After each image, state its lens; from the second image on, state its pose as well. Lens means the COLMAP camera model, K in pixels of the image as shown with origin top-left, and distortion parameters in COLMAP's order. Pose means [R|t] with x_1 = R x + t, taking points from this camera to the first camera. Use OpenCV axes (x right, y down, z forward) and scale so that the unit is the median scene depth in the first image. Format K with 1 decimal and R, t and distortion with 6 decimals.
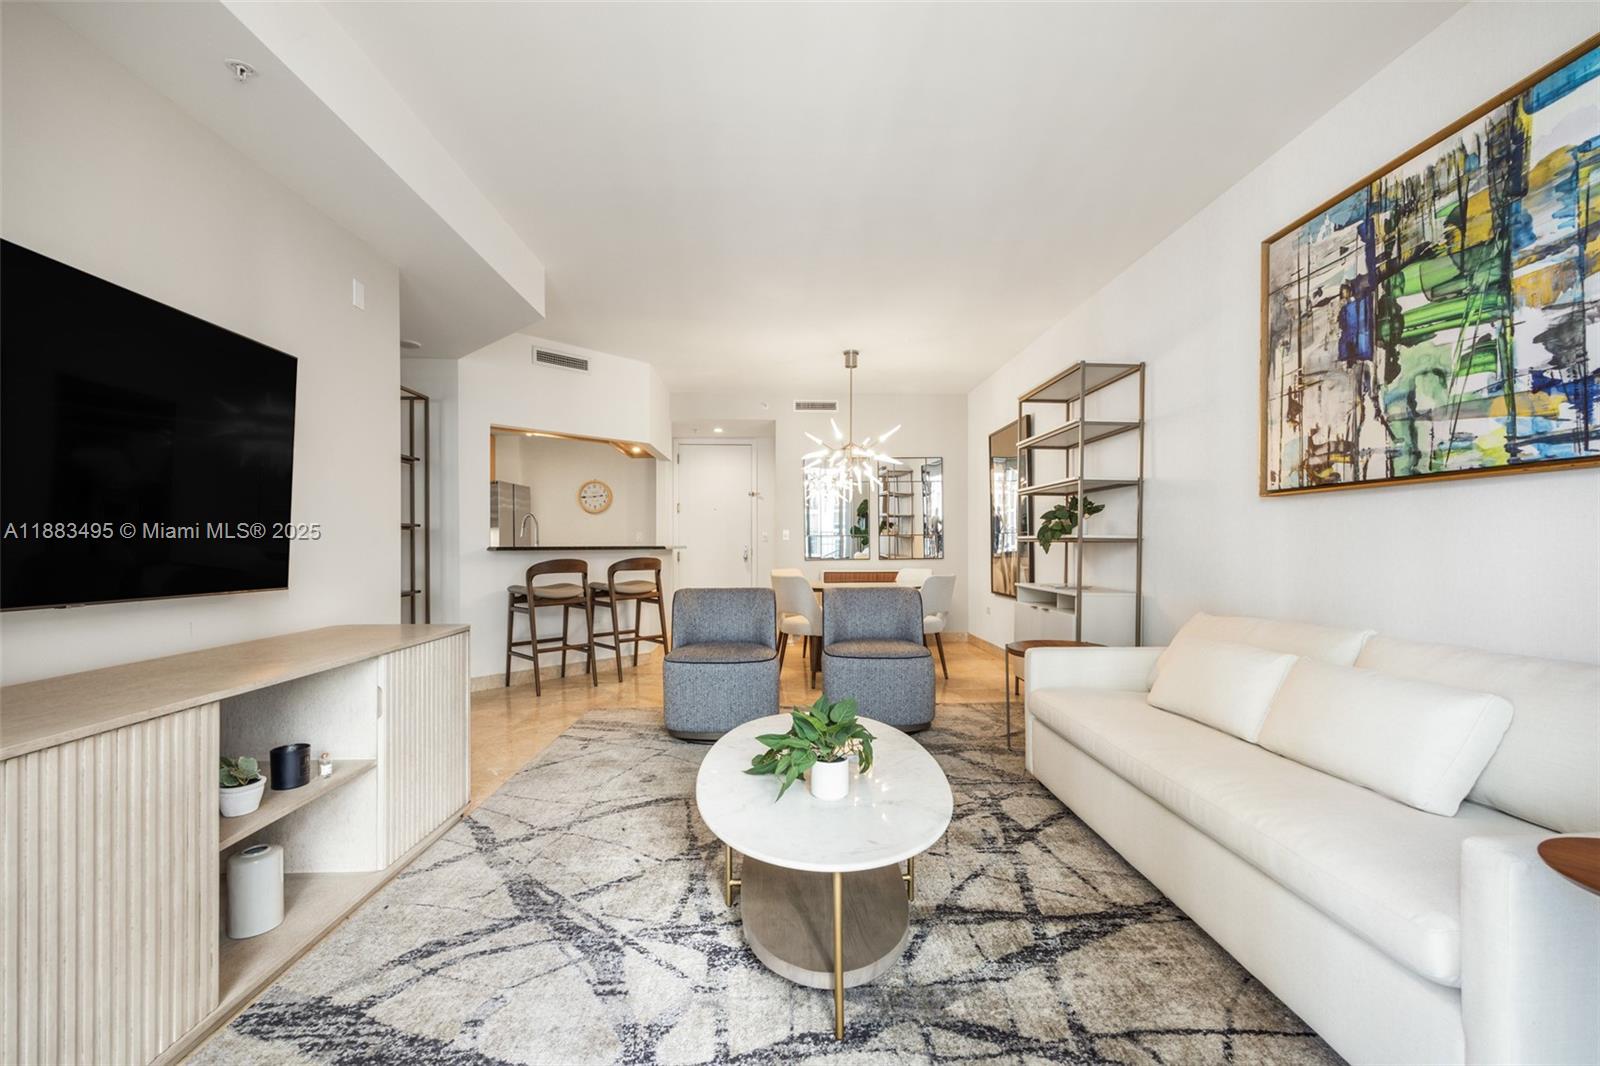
lens RADIAL K [[651.1, 0, 794.5], [0, 651.1, 548.7], [0, 0, 1]] dist [-0.001090, -0.000438]
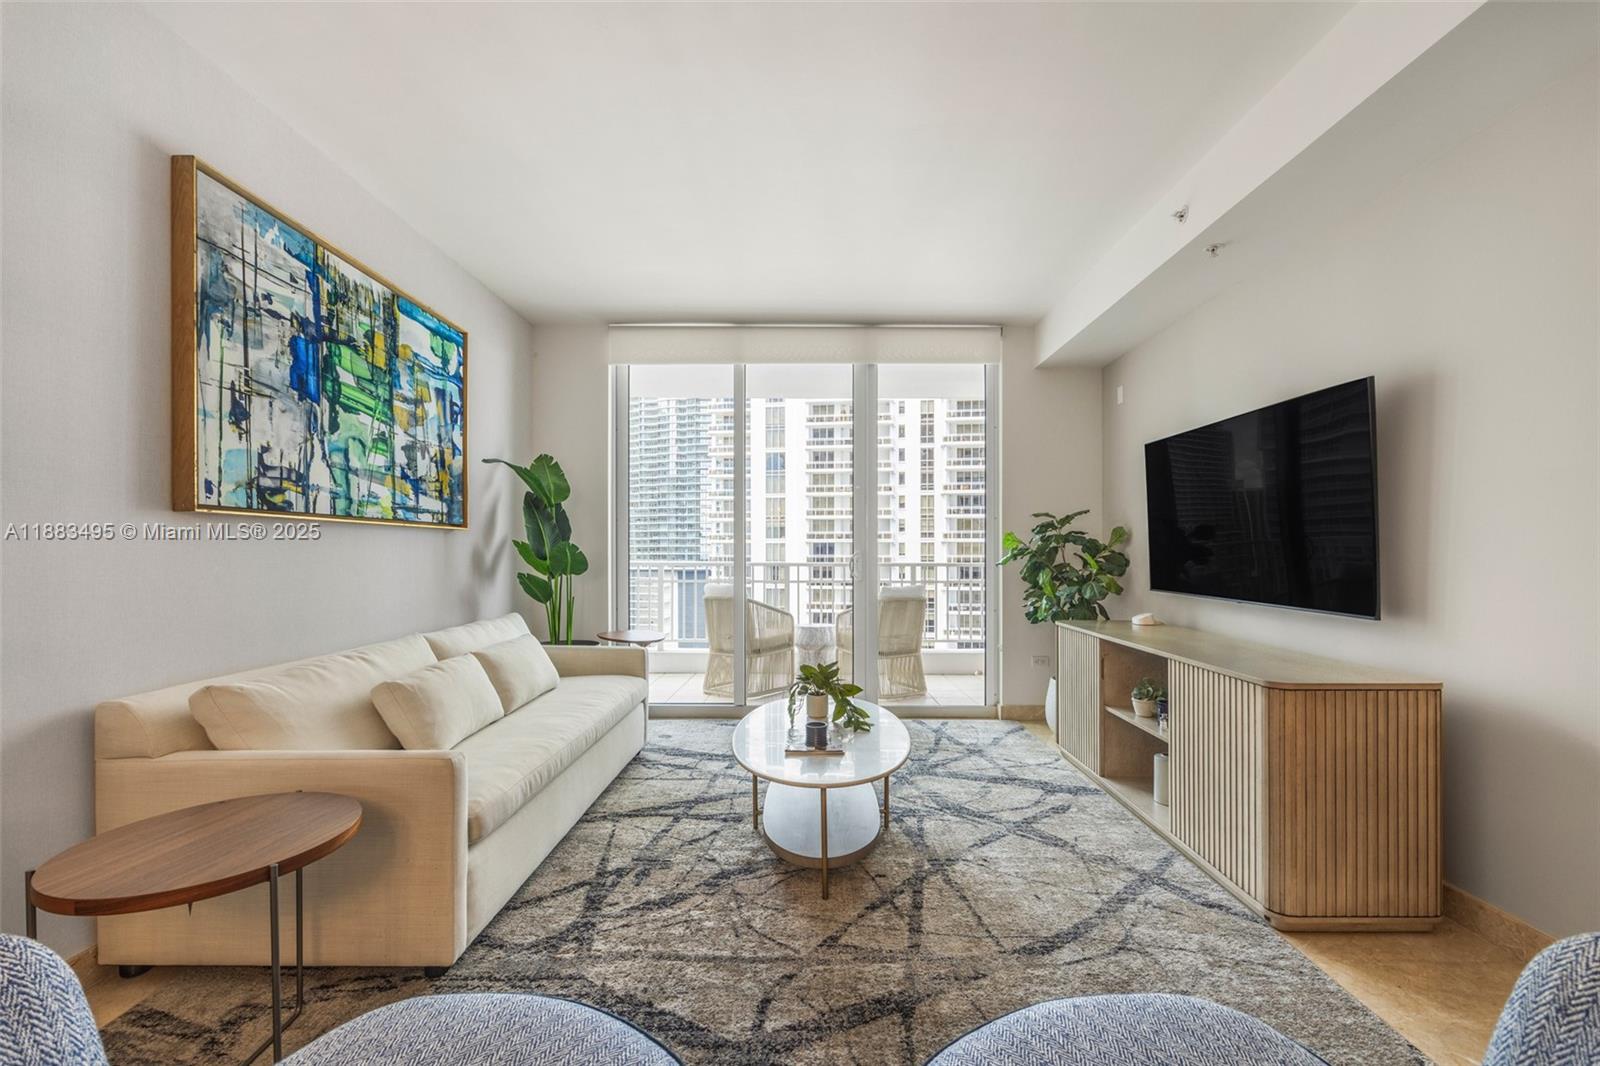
lens RADIAL K [[651.1, 0, 794.5], [0, 651.1, 548.7], [0, 0, 1]] dist [-0.001090, -0.000438]
pose [[-0.998738, -0.001137, 0.050215, 0.026631], [-0.000953, 0.999993, 0.003685, -0.053824], [-0.050219, 0.003632, -0.998732, 2.137640]]
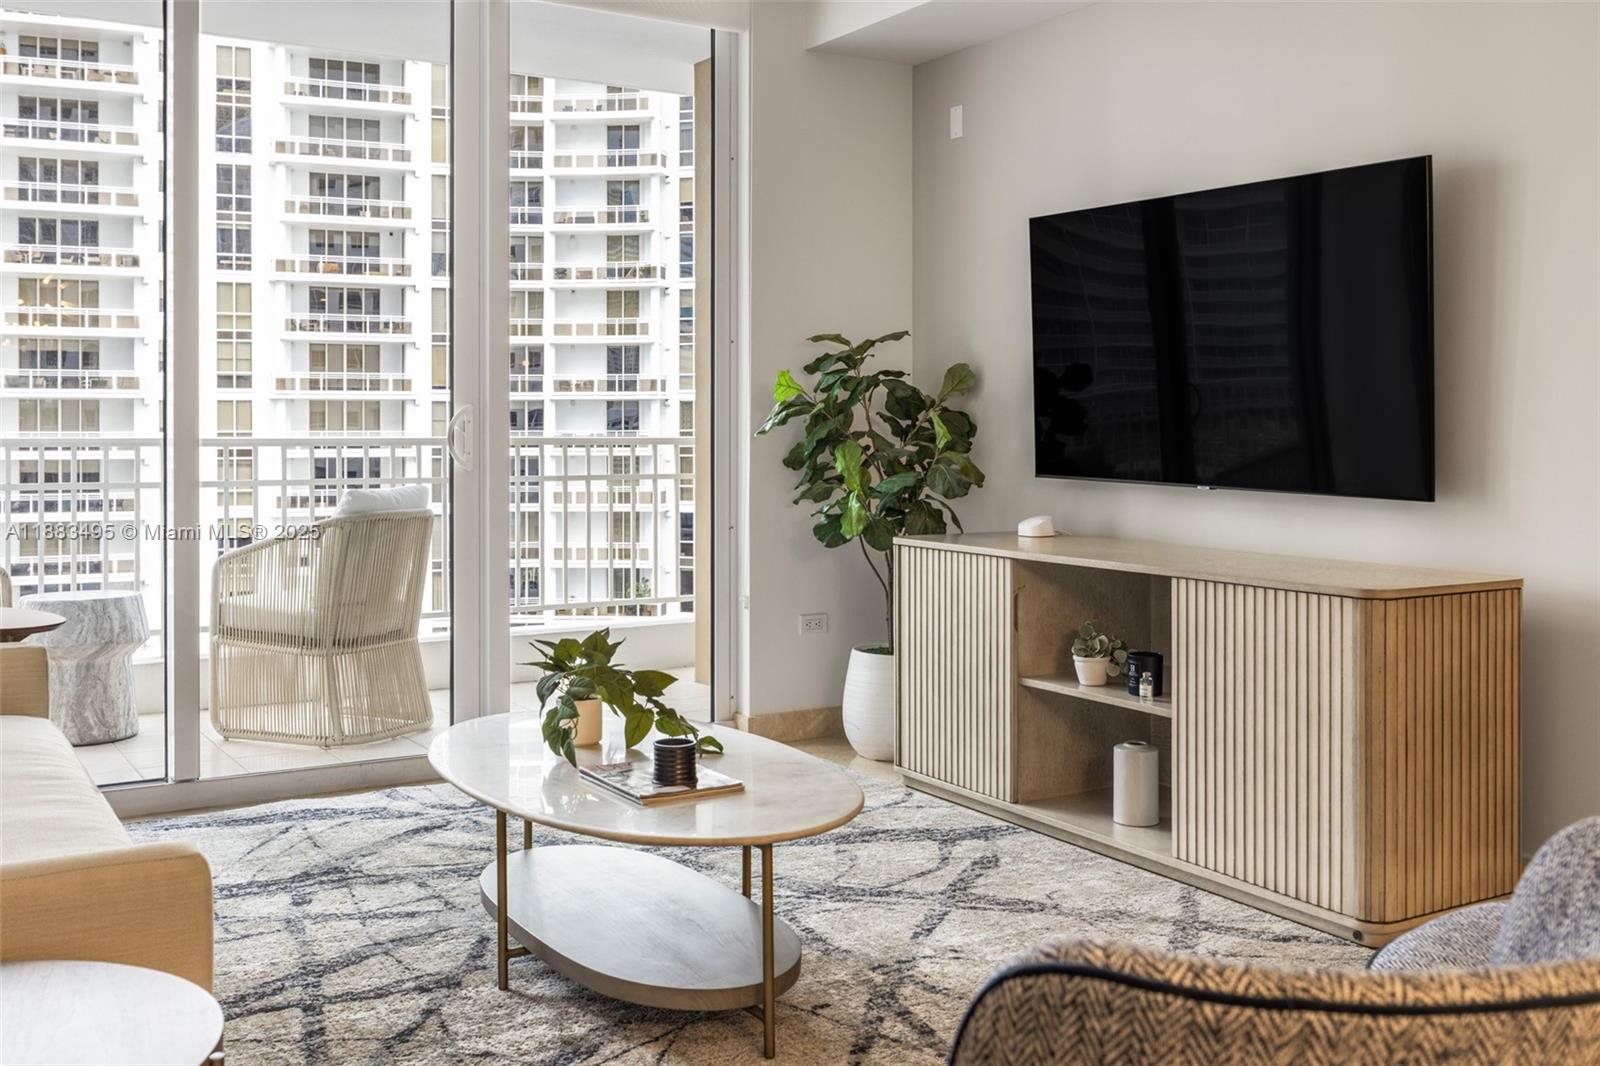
lens RADIAL K [[1555.3, 0, 800.4], [0, 1555.3, 420.9], [0, 0, 1]] dist [-0.003694, -0.000314]
pose [[-0.875196, -0.004317, -0.483749, 0.558825], [-0.007393, 0.999963, 0.004450, -0.032401], [0.483712, 0.007471, -0.875196, 2.231129]]
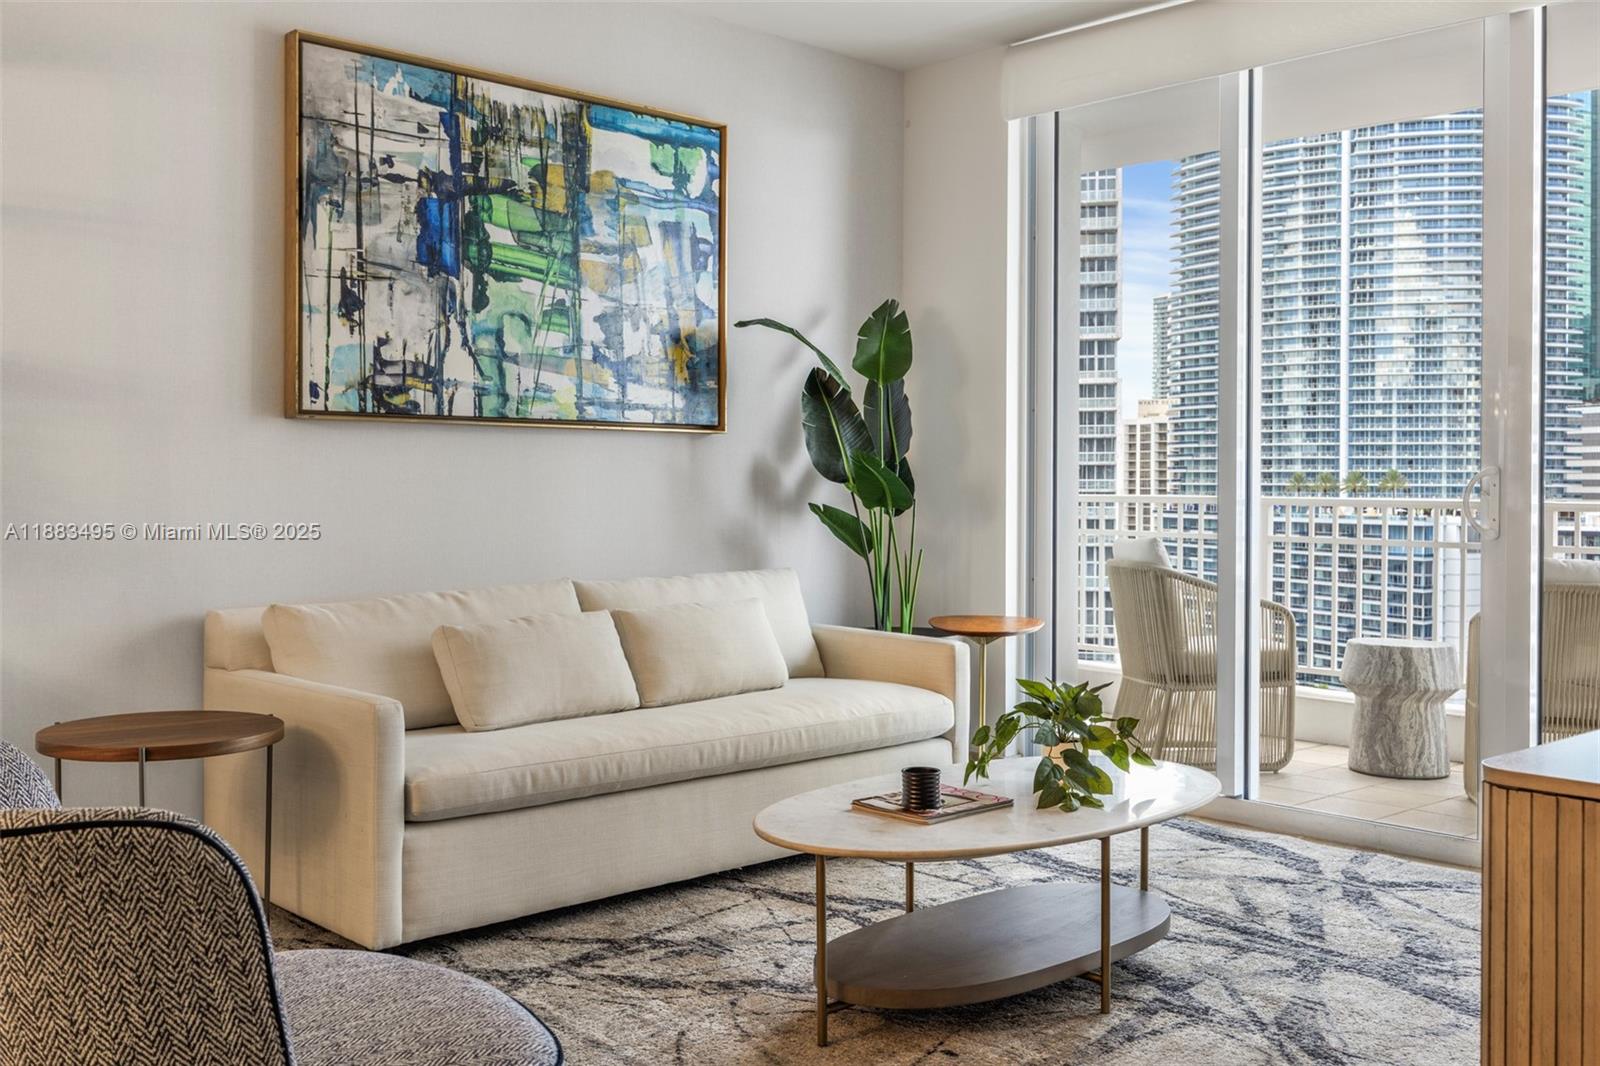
lens RADIAL K [[1532.9, 0, 799.3], [0, 1532.9, 478.2], [0, 0, 1]] dist [-0.007544, 0.006574]
pose [[-0.657174, -0.005788, 0.753717, -0.994185], [-0.002388, 0.999981, 0.005597, -0.036995], [-0.753735, 0.001879, -0.657176, 2.075850]]
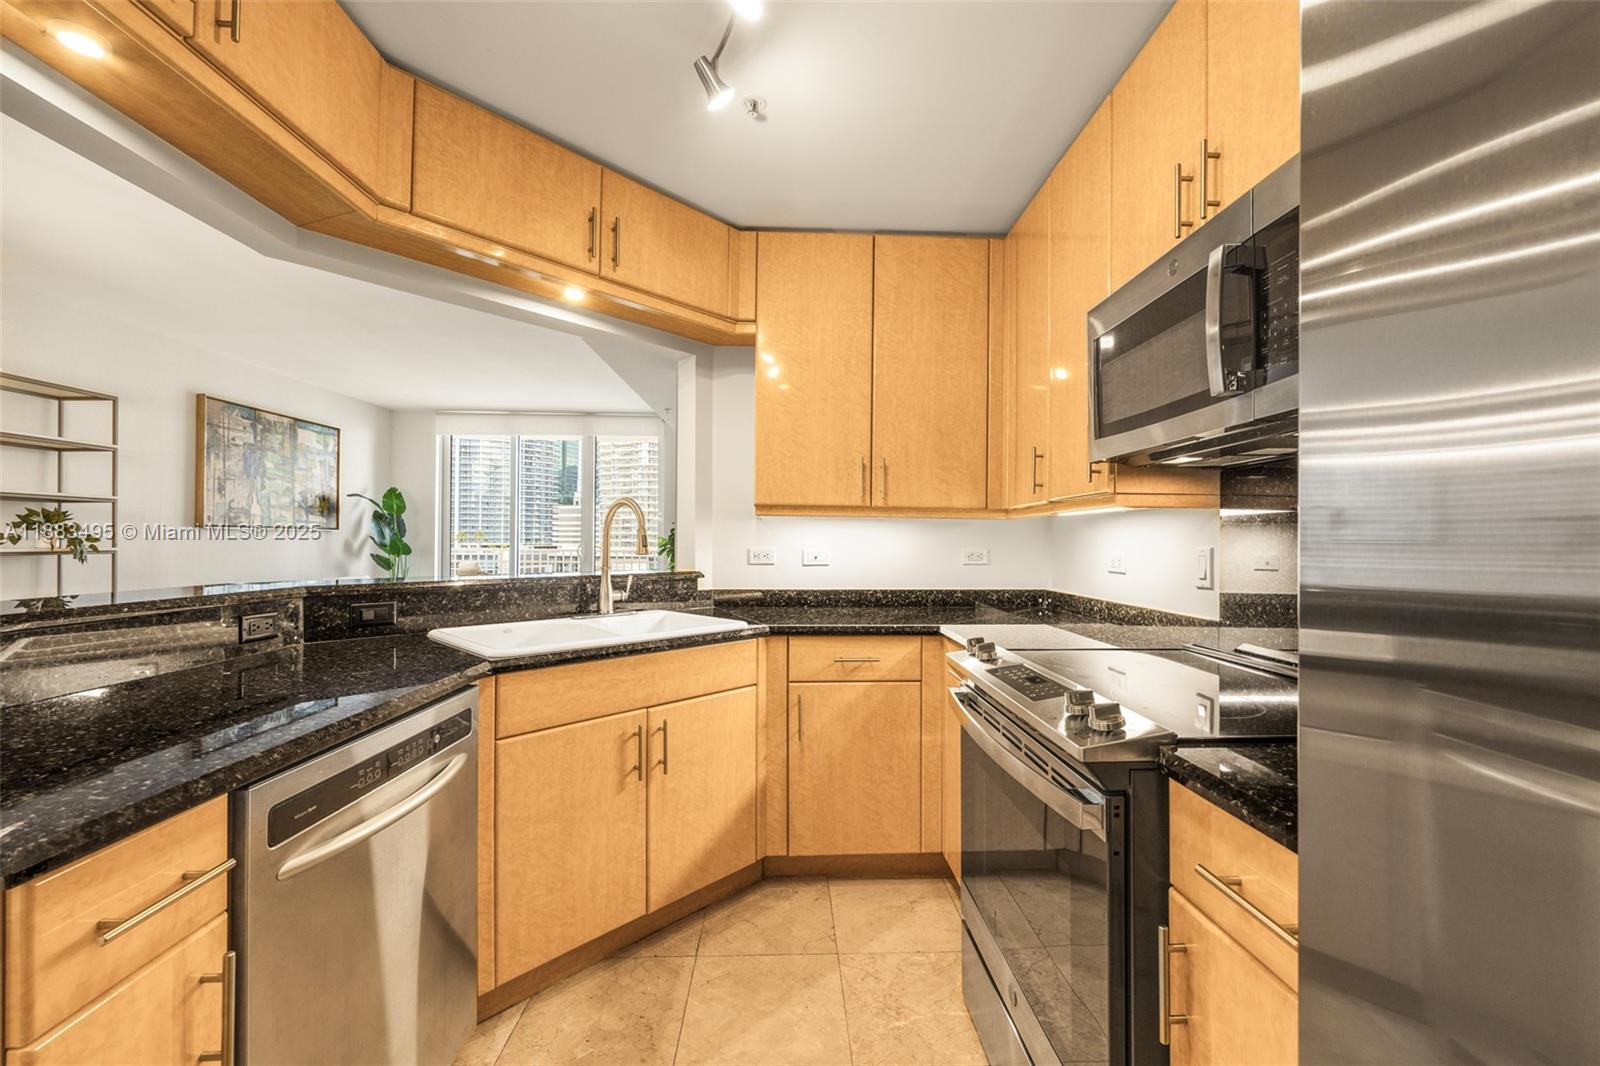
lens RADIAL K [[662.4, 0, 812.3], [0, 662.4, 530.5], [0, 0, 1]] dist [-0.002428, -0.000353]
pose [[-0.999896, -0.008580, 0.011595, -1.378189], [-0.008637, 0.999951, -0.004858, -0.099532], [-0.011553, -0.004958, -0.999921, 3.698960]]
